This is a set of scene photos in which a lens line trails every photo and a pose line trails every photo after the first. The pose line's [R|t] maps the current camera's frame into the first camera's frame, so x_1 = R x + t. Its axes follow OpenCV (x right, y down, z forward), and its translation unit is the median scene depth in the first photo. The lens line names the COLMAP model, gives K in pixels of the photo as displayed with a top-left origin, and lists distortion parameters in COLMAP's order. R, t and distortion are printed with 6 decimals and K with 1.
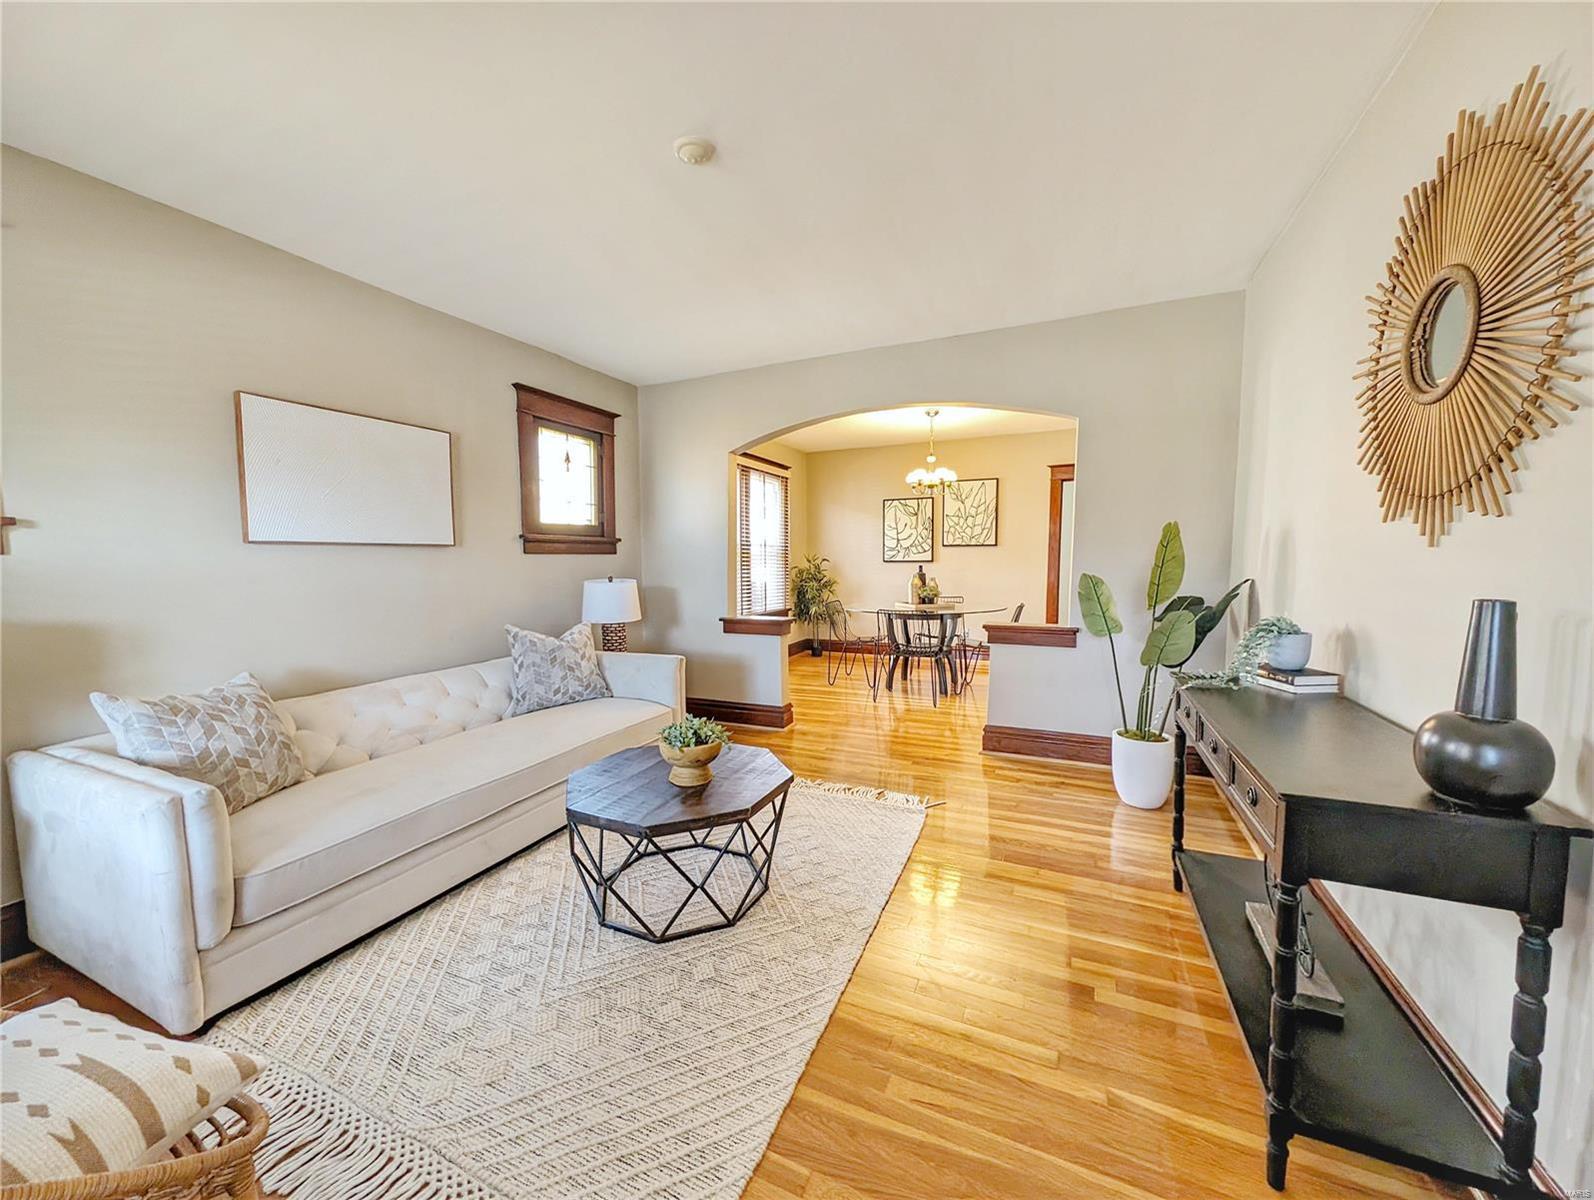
lens RADIAL K [[603.8, 0, 792.8], [0, 603.8, 597.3], [0, 0, 1]] dist [0.009451, 0.000016]
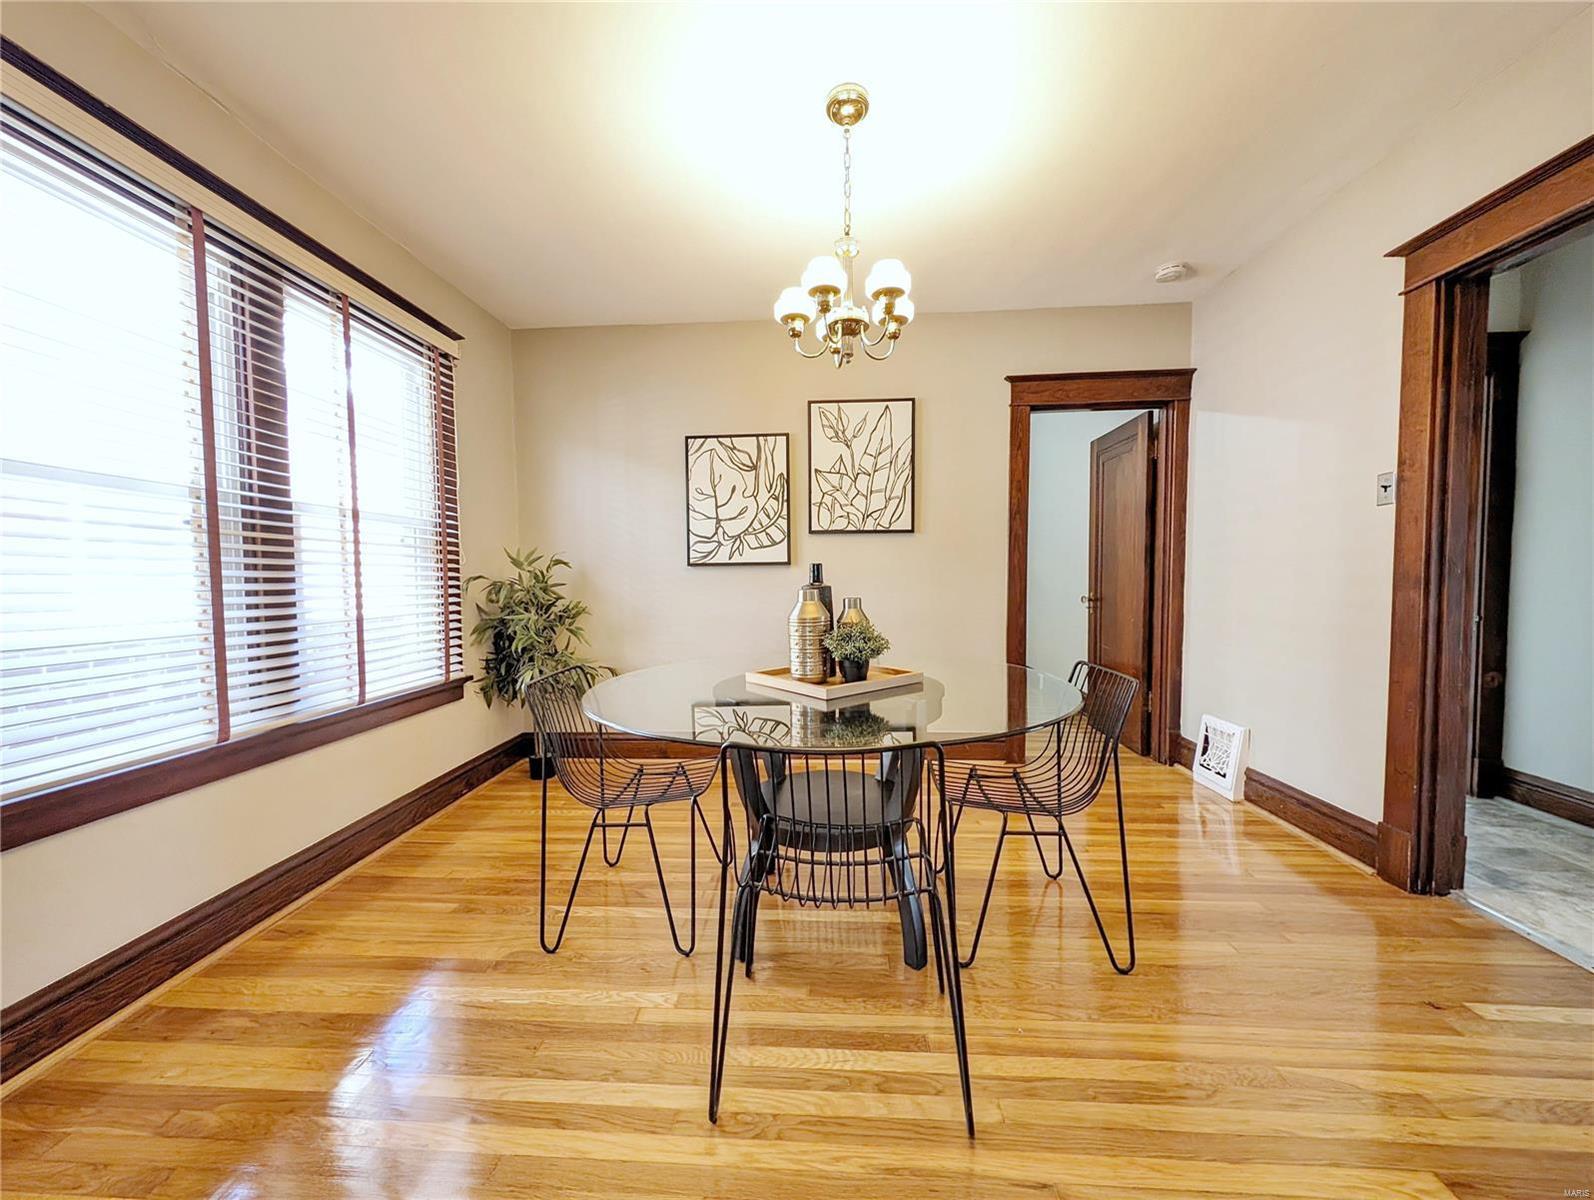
lens RADIAL K [[603.8, 0, 792.8], [0, 603.8, 597.3], [0, 0, 1]] dist [0.009451, 0.000016]
pose [[0.935813, -0.015549, 0.352155, 0.062780], [0.026292, 0.999323, -0.025744, -0.020632], [-0.351516, 0.033351, 0.935588, 0.560346]]
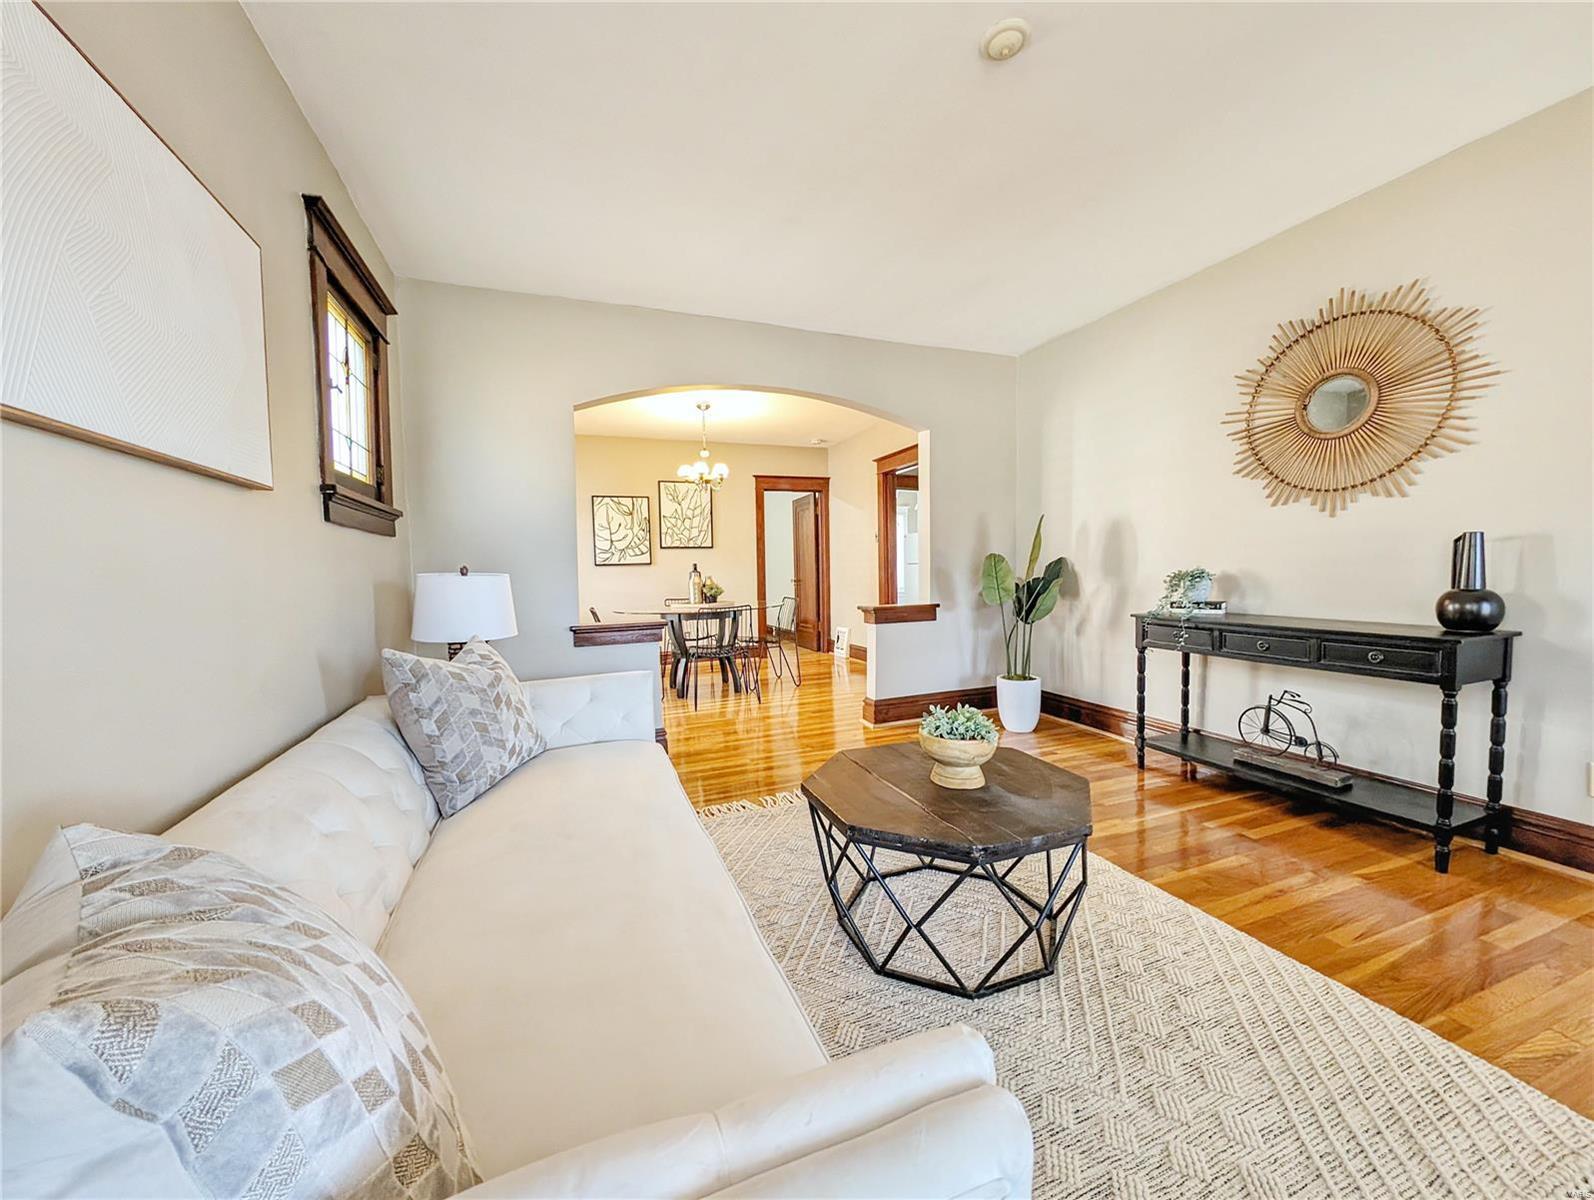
lens RADIAL K [[595.9, 0, 797.0], [0, 595.9, 600.0], [0, 0, 1]] dist [-0.000926, -0.000083]
pose [[0.700266, -0.046259, 0.712381, -0.287980], [0.066098, 0.997813, -0.000180, 0.012668], [-0.710815, 0.047213, 0.701792, 0.188107]]
